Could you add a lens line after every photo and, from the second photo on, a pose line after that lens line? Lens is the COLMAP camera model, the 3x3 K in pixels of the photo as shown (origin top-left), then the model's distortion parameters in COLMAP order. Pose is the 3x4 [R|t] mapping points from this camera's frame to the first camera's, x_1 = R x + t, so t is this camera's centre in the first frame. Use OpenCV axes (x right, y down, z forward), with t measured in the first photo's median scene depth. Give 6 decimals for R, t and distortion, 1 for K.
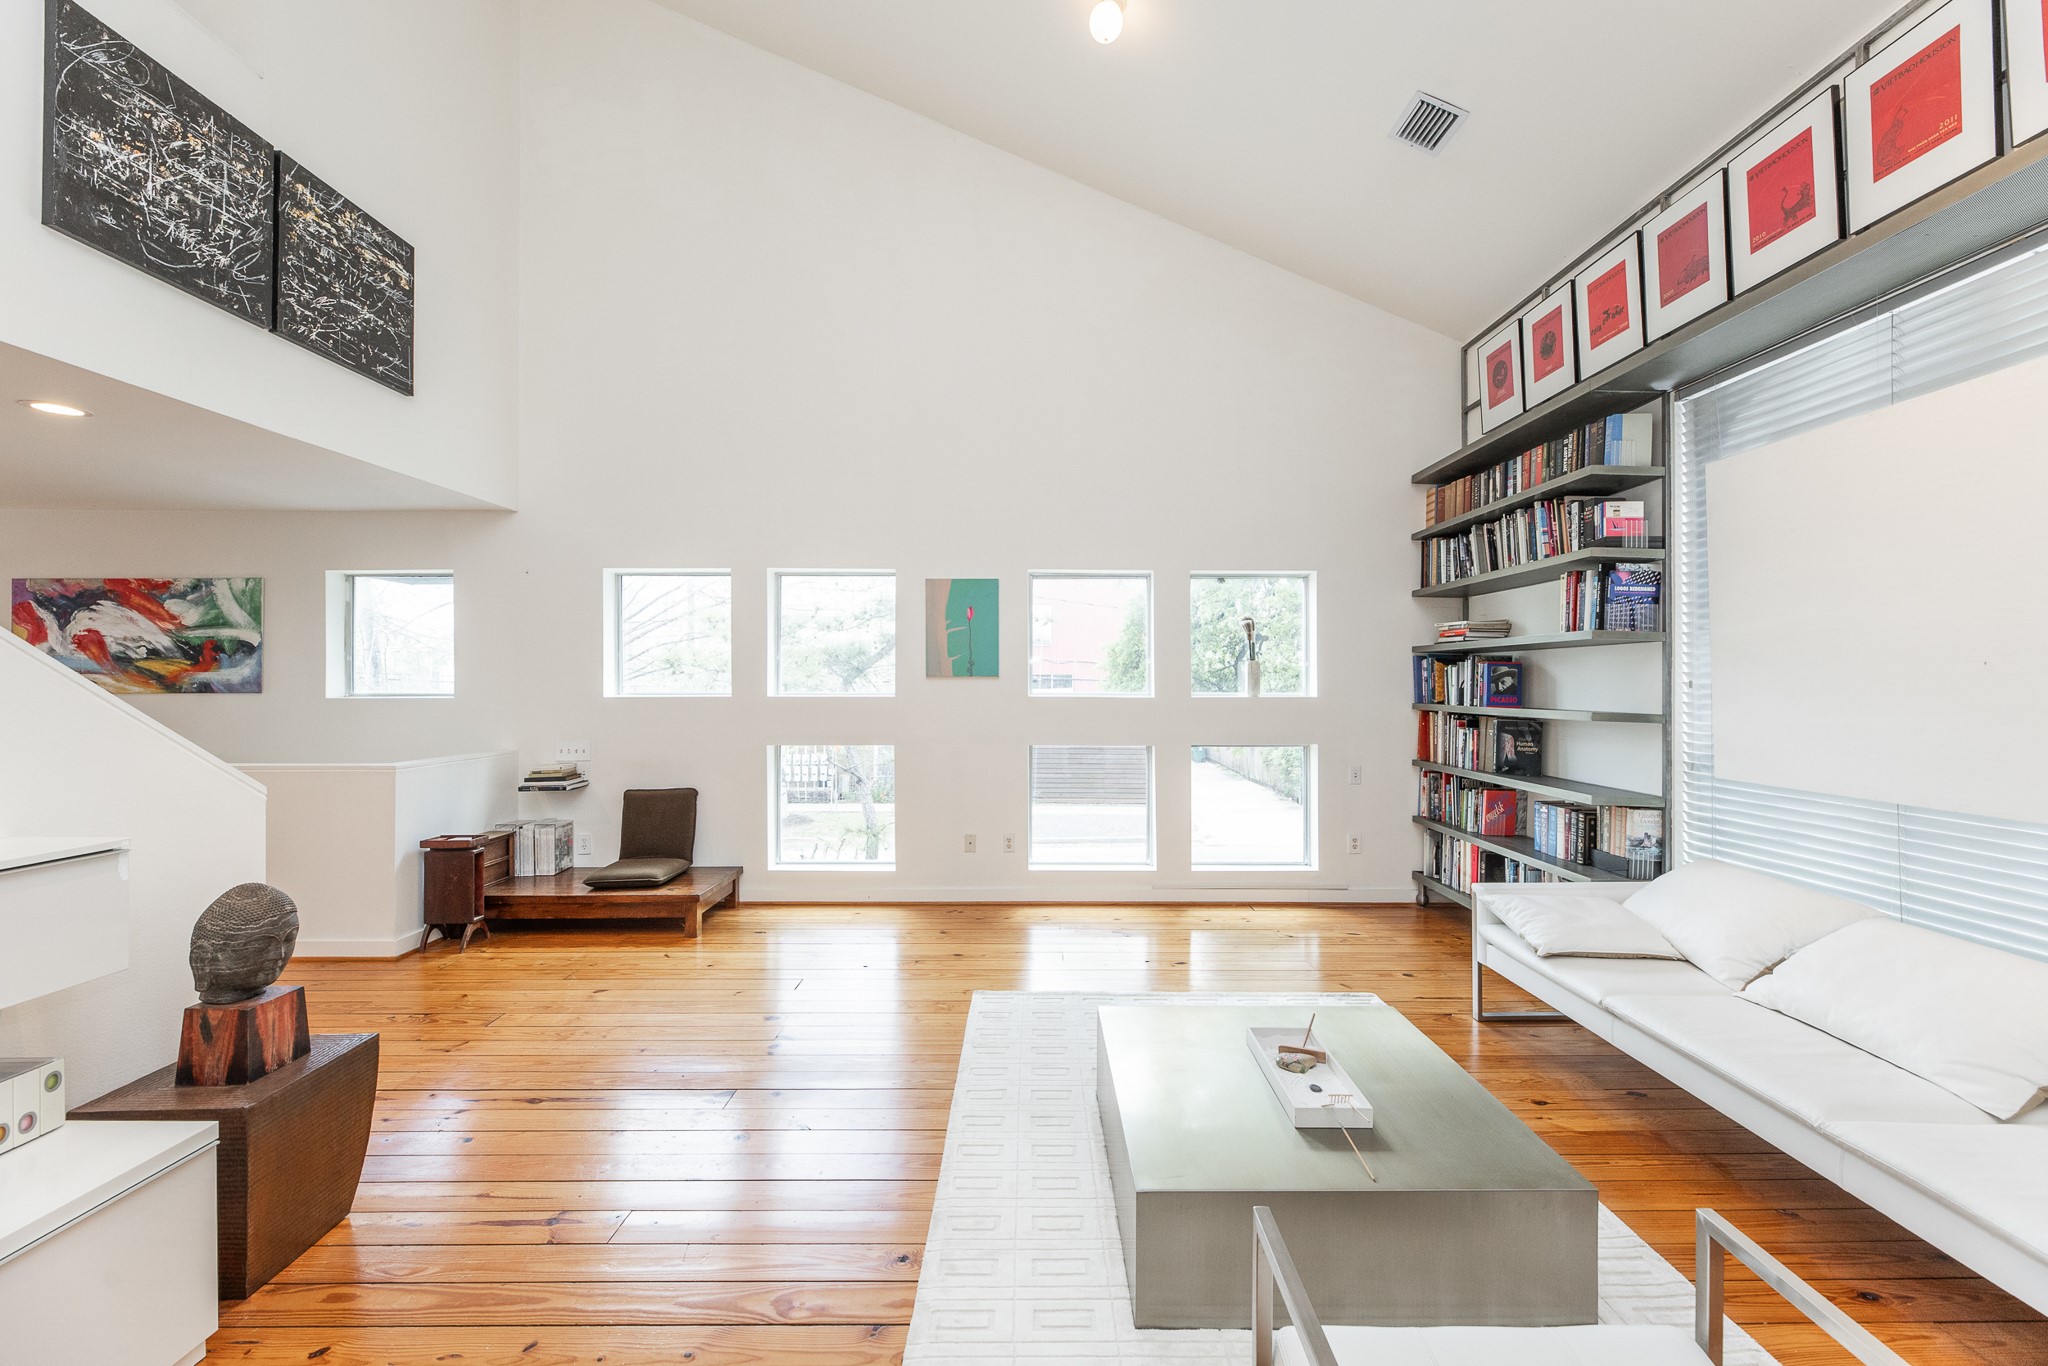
lens RADIAL K [[808.4, 0, 1042.8], [0, 808.4, 699.3], [0, 0, 1]] dist [-0.004308, 0.000512]
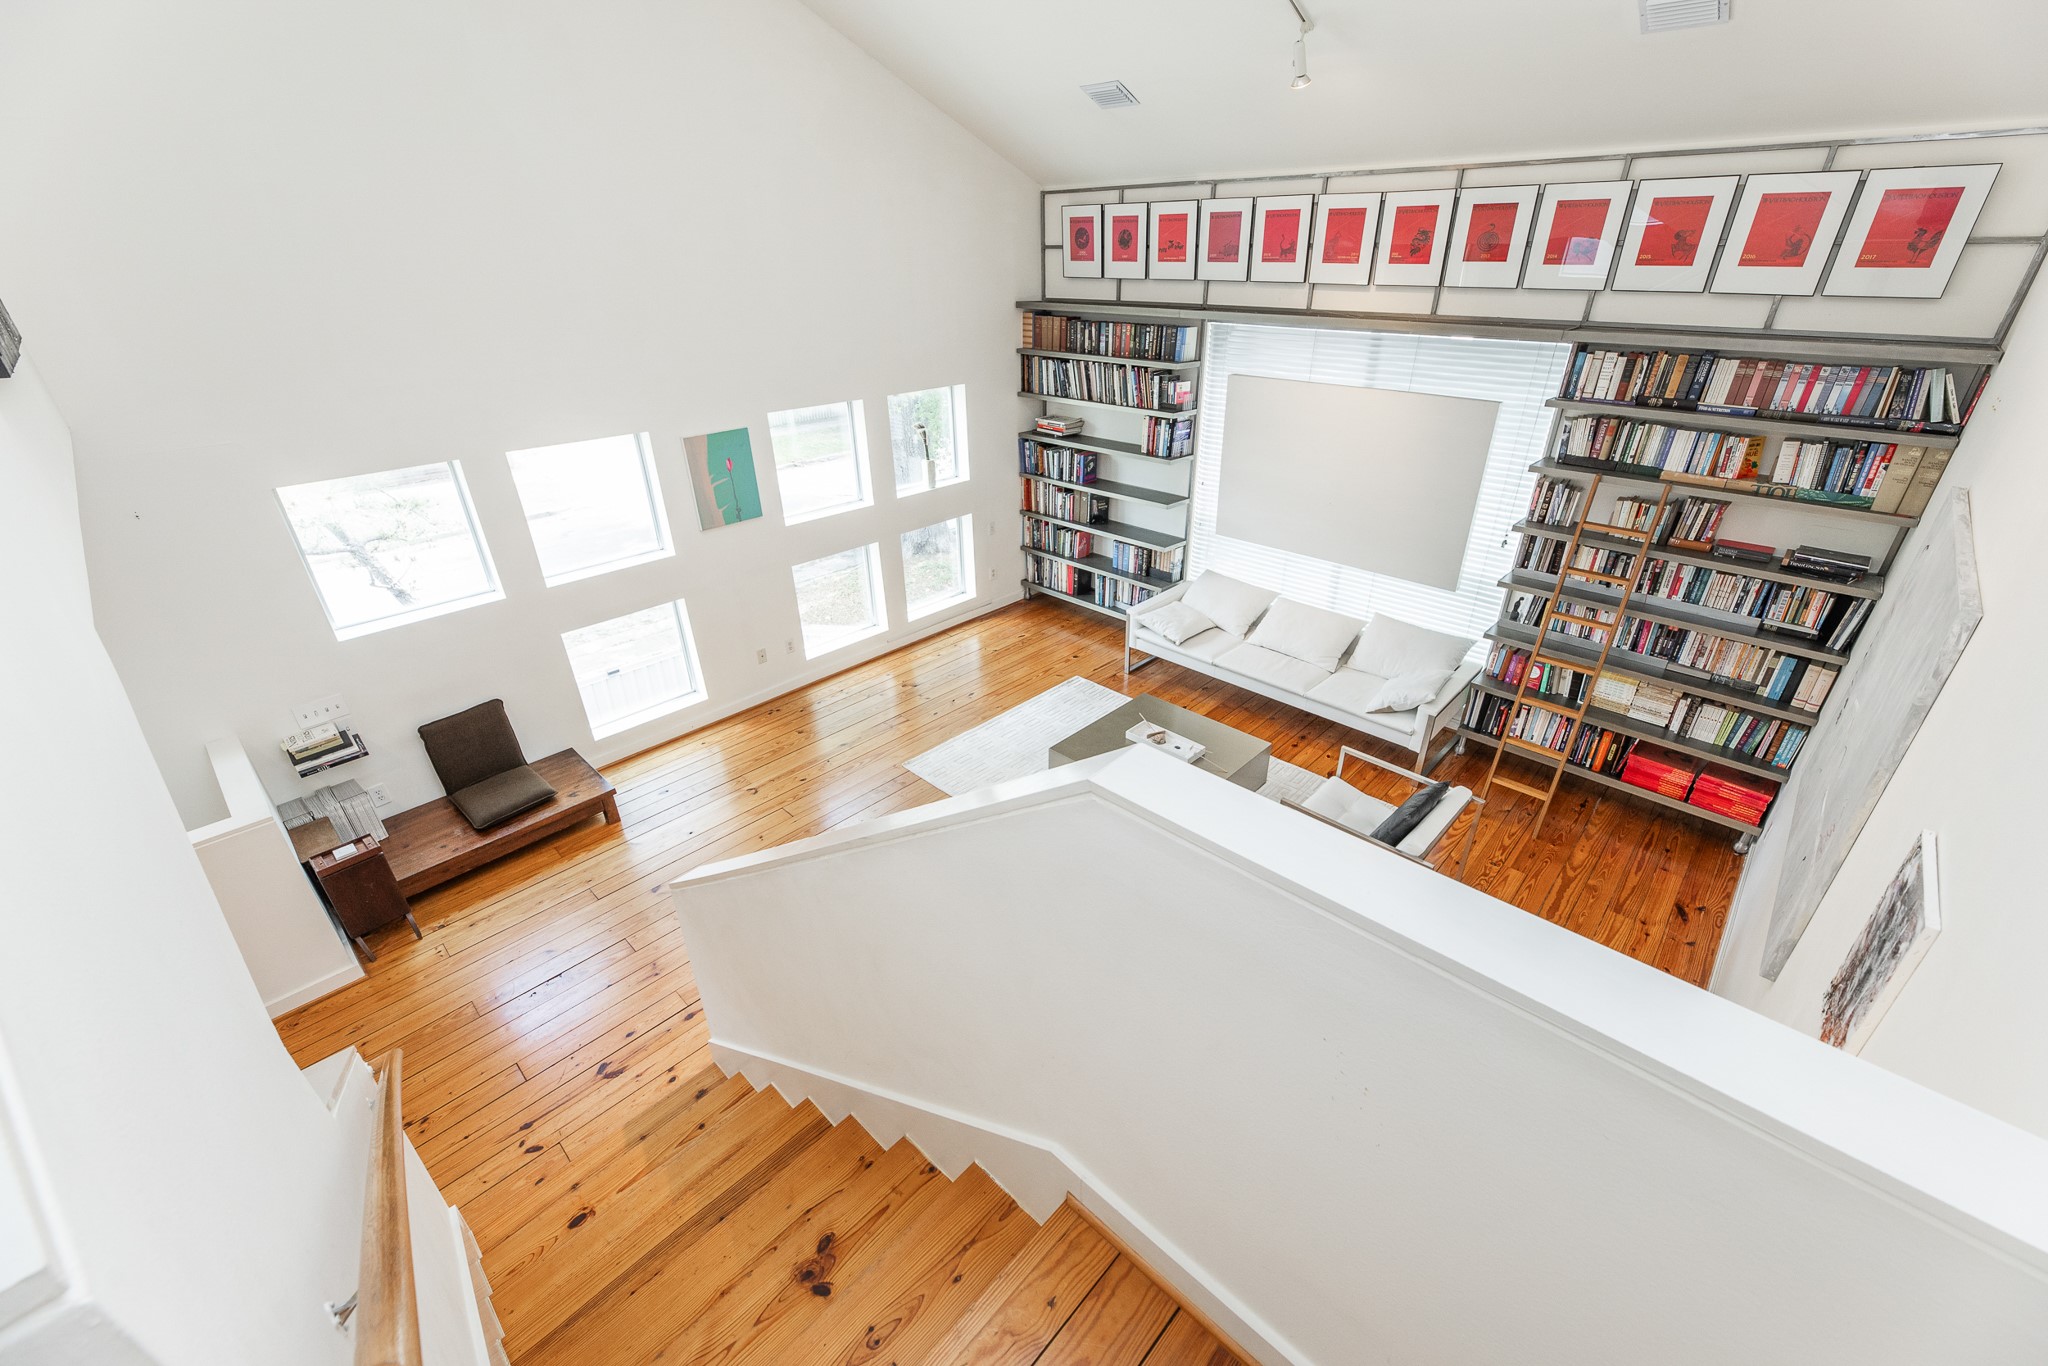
lens RADIAL K [[808.4, 0, 1012.6], [0, 808.4, 695.1], [0, 0, 1]] dist [-0.004308, 0.000512]
pose [[0.701222, -0.357217, 0.616995, -0.622416], [0.027783, 0.878455, 0.477017, -0.352545], [-0.712401, -0.317353, 0.625917, -0.041626]]
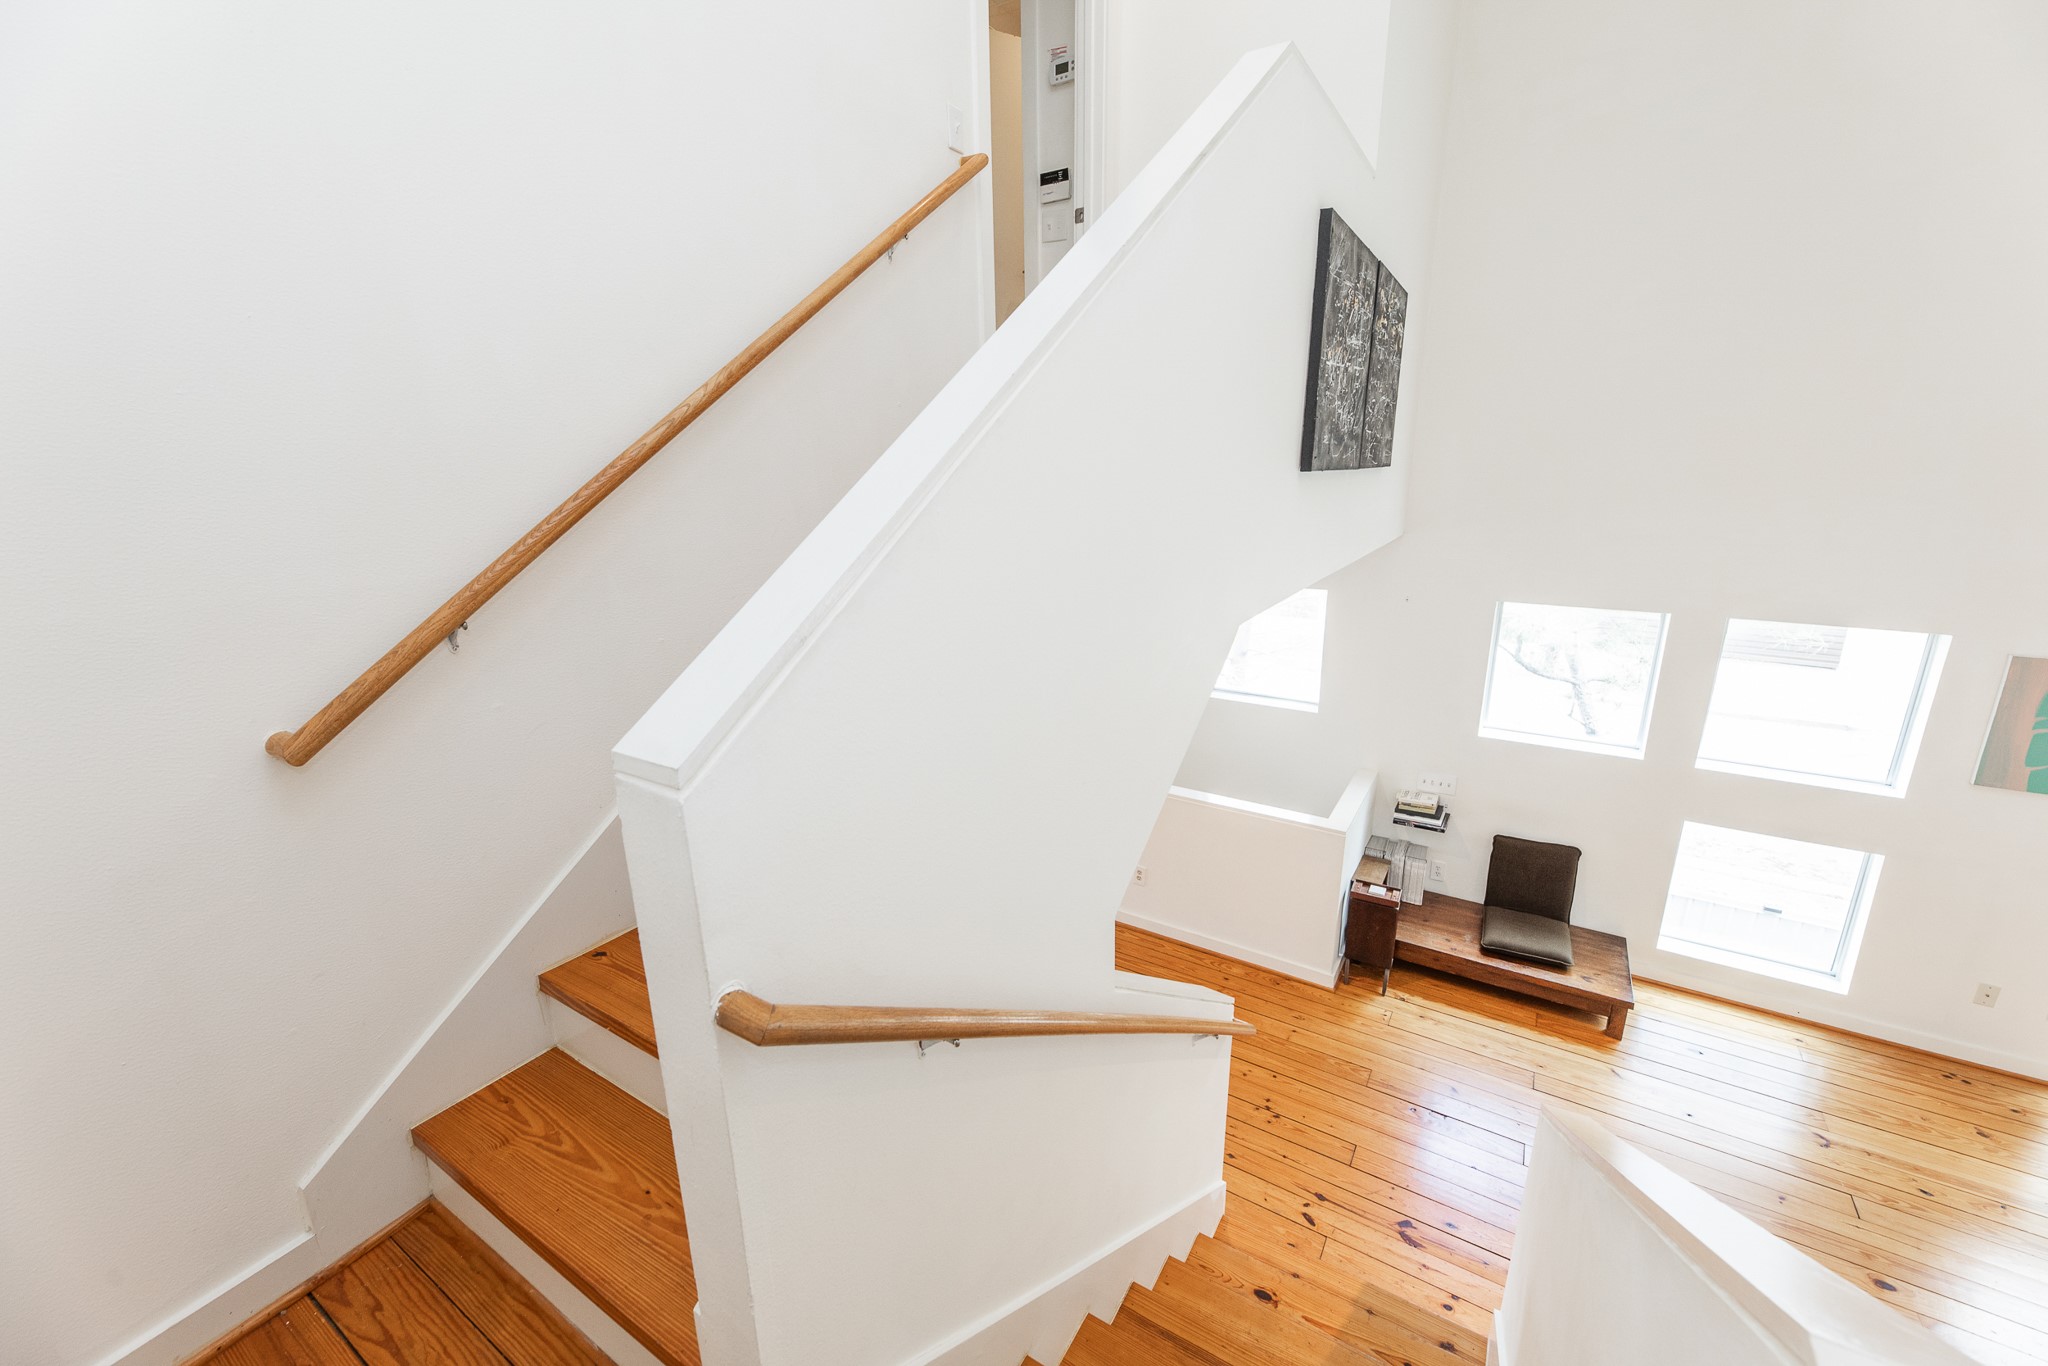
lens RADIAL K [[808.4, 0, 1057.1], [0, 808.4, 696.1], [0, 0, 1]] dist [-0.004308, 0.000512]
pose [[0.852322, 0.134989, -0.505297, -0.520421], [0.005830, 0.963607, 0.267259, -0.321312], [0.522985, -0.230737, 0.820516, -0.027044]]
